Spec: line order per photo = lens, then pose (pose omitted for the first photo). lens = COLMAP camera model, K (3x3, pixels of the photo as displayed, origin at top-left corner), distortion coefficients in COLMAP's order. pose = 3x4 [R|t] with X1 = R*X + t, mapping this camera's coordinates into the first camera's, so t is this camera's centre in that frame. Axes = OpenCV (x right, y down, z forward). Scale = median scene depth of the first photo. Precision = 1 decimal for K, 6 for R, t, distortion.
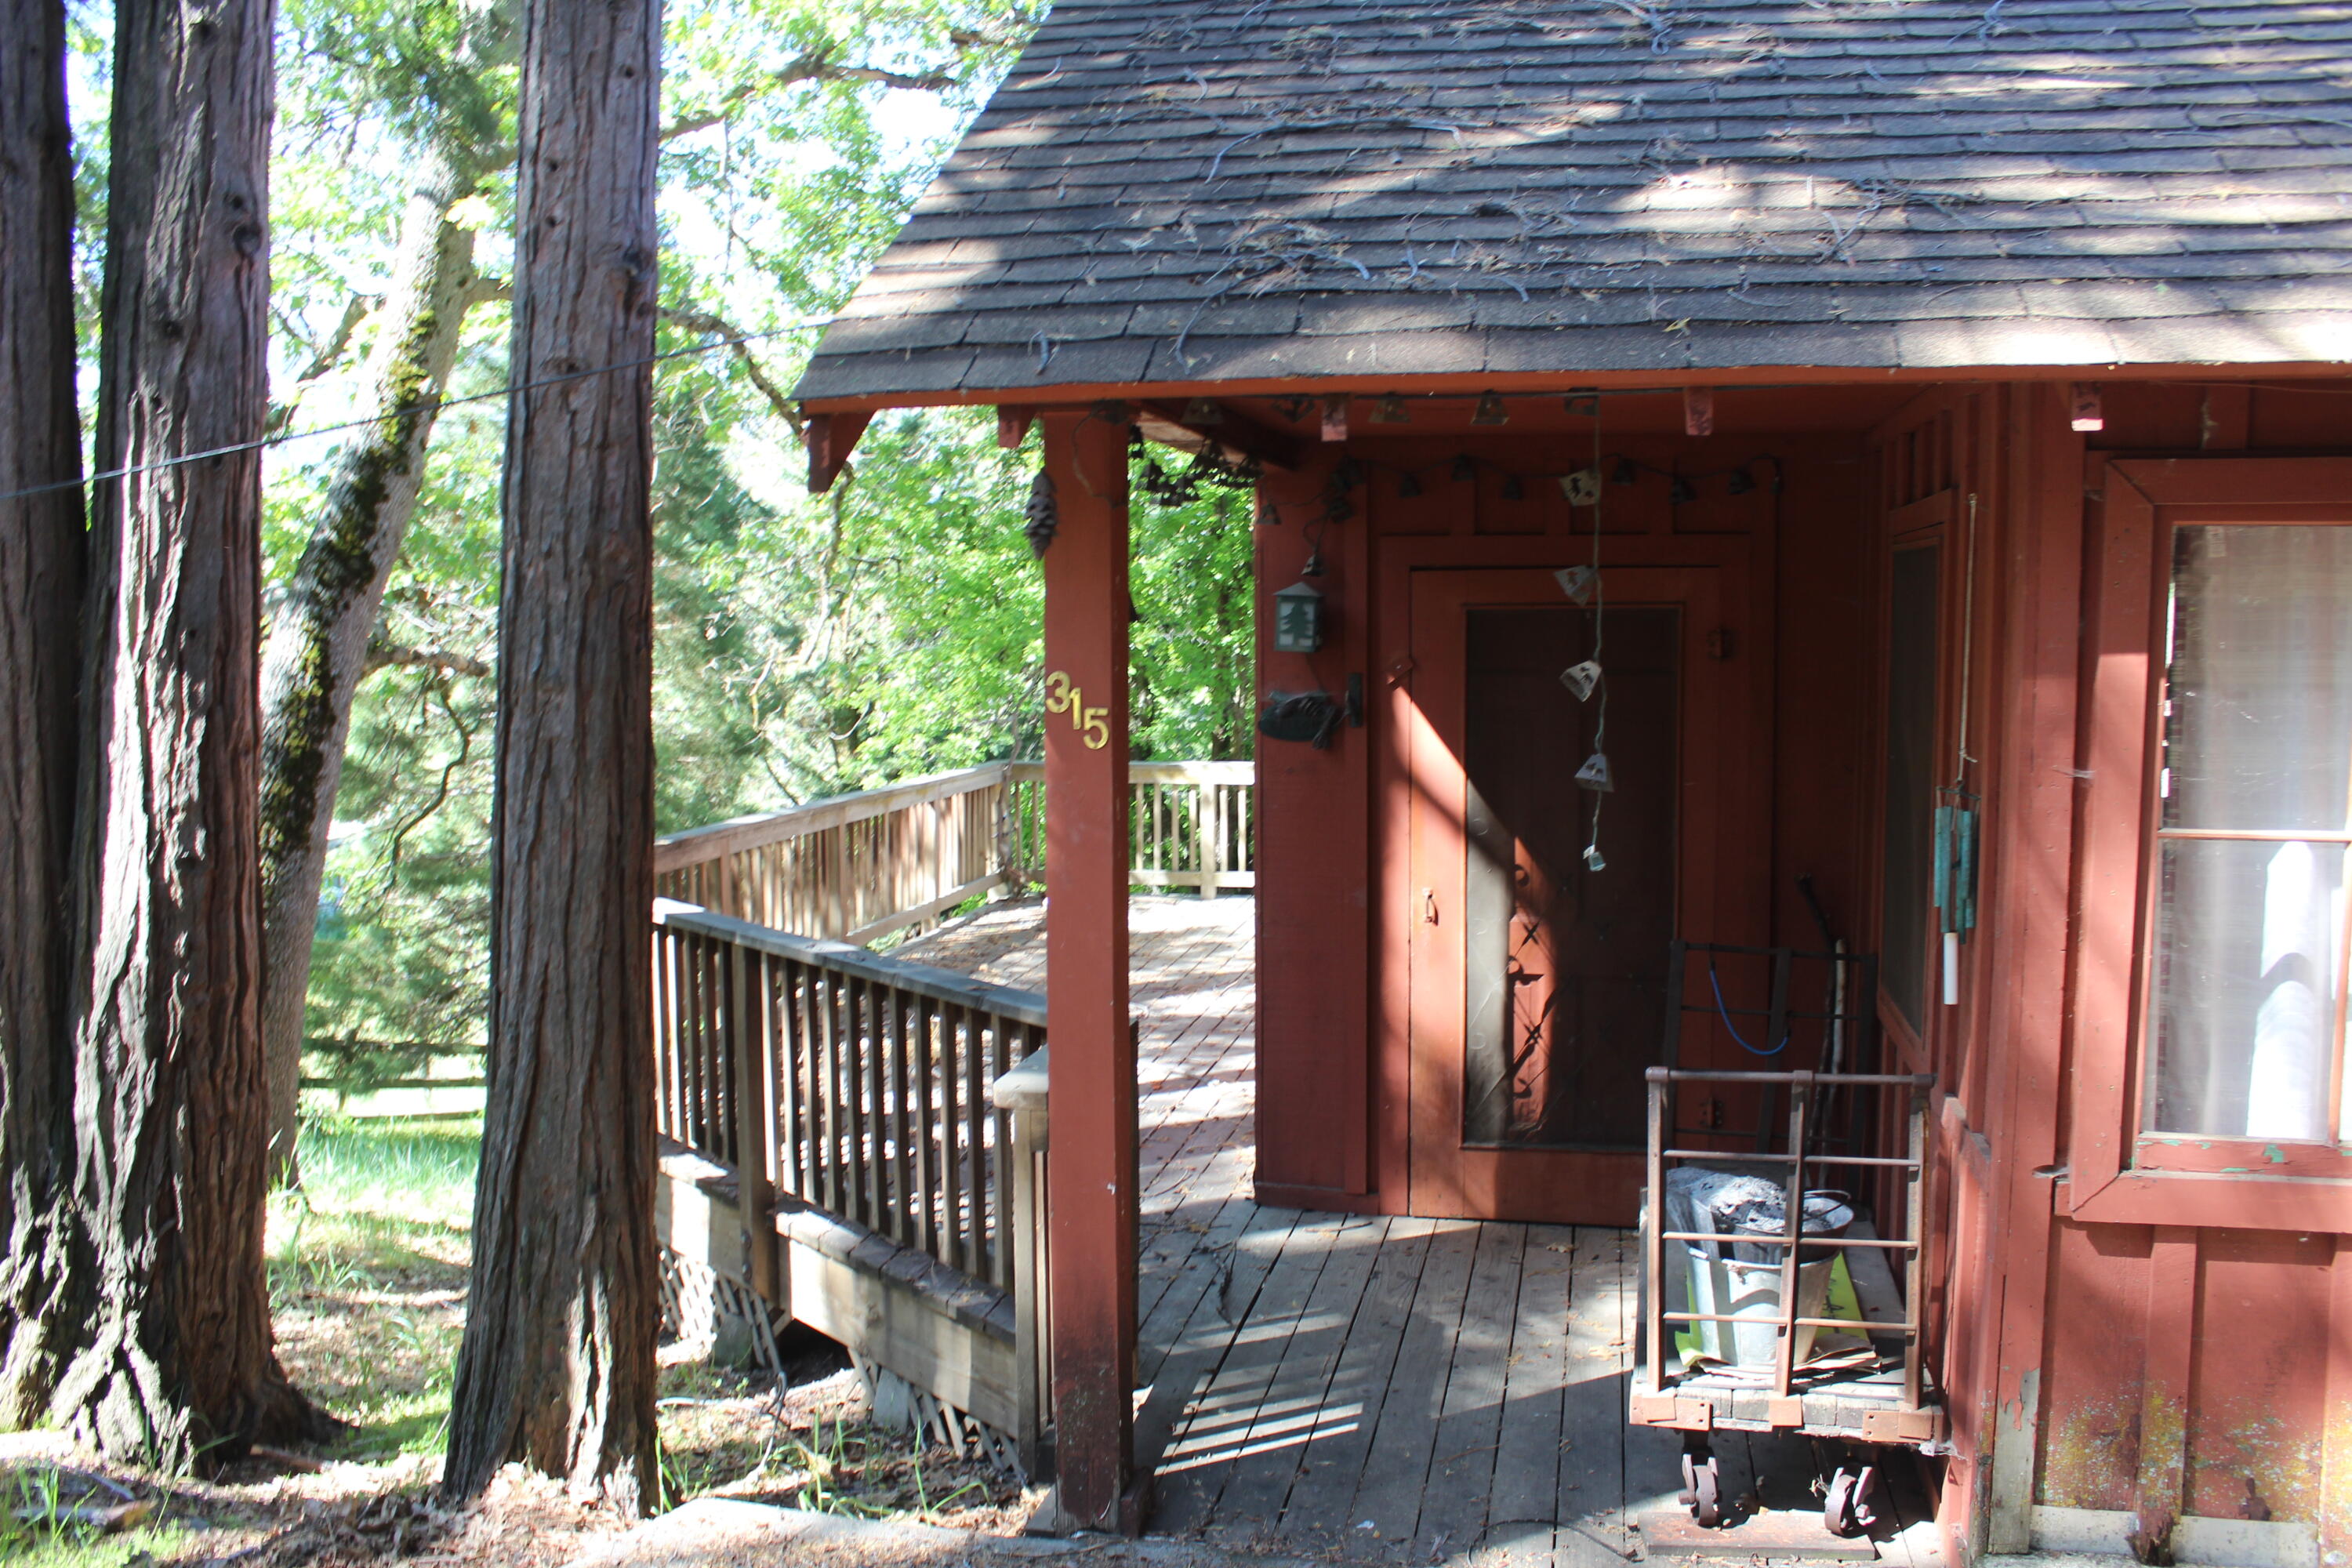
lens RADIAL K [[1940.8, 0, 1177.3], [0, 1940.8, 810.3], [0, 0, 1]] dist [-0.160053, 0.130975]
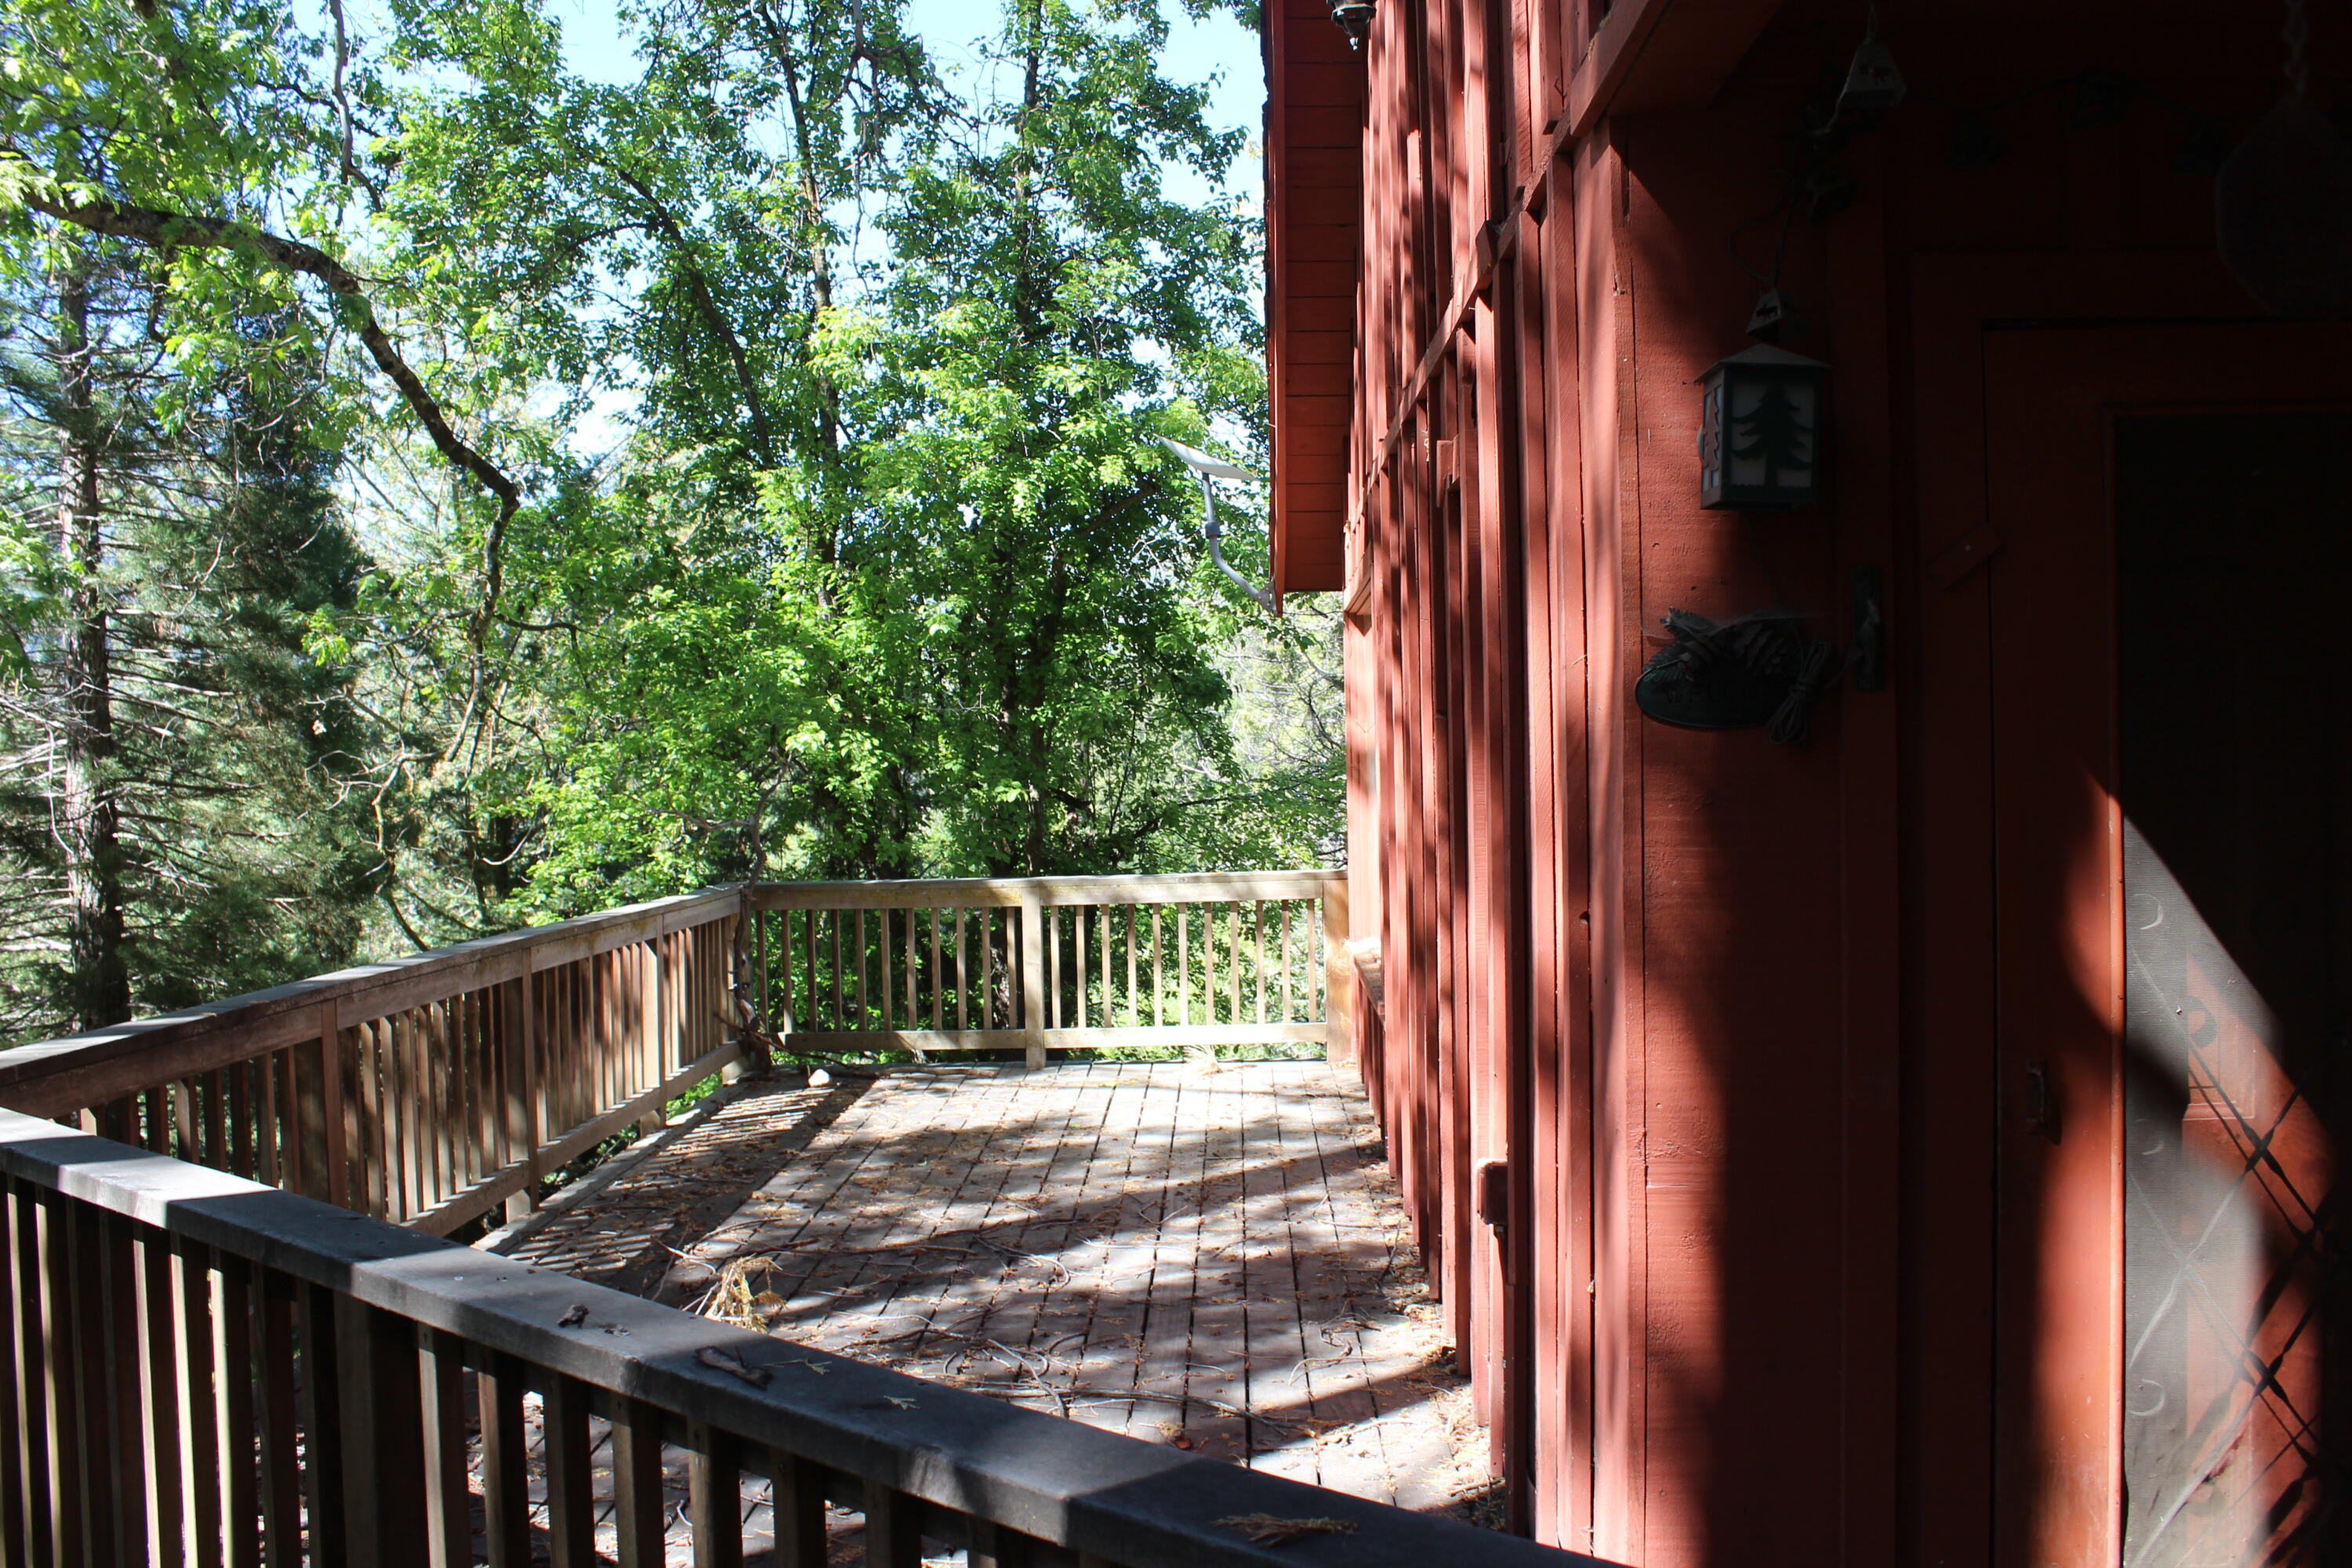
lens RADIAL K [[1940.8, 0, 1177.3], [0, 1940.8, 810.3], [0, 0, 1]] dist [-0.160053, 0.130975]
pose [[0.982881, -0.018966, 0.183264, -0.061897], [0.032535, 0.996923, -0.071320, 0.003760], [-0.181348, 0.076062, 0.980473, 0.280355]]
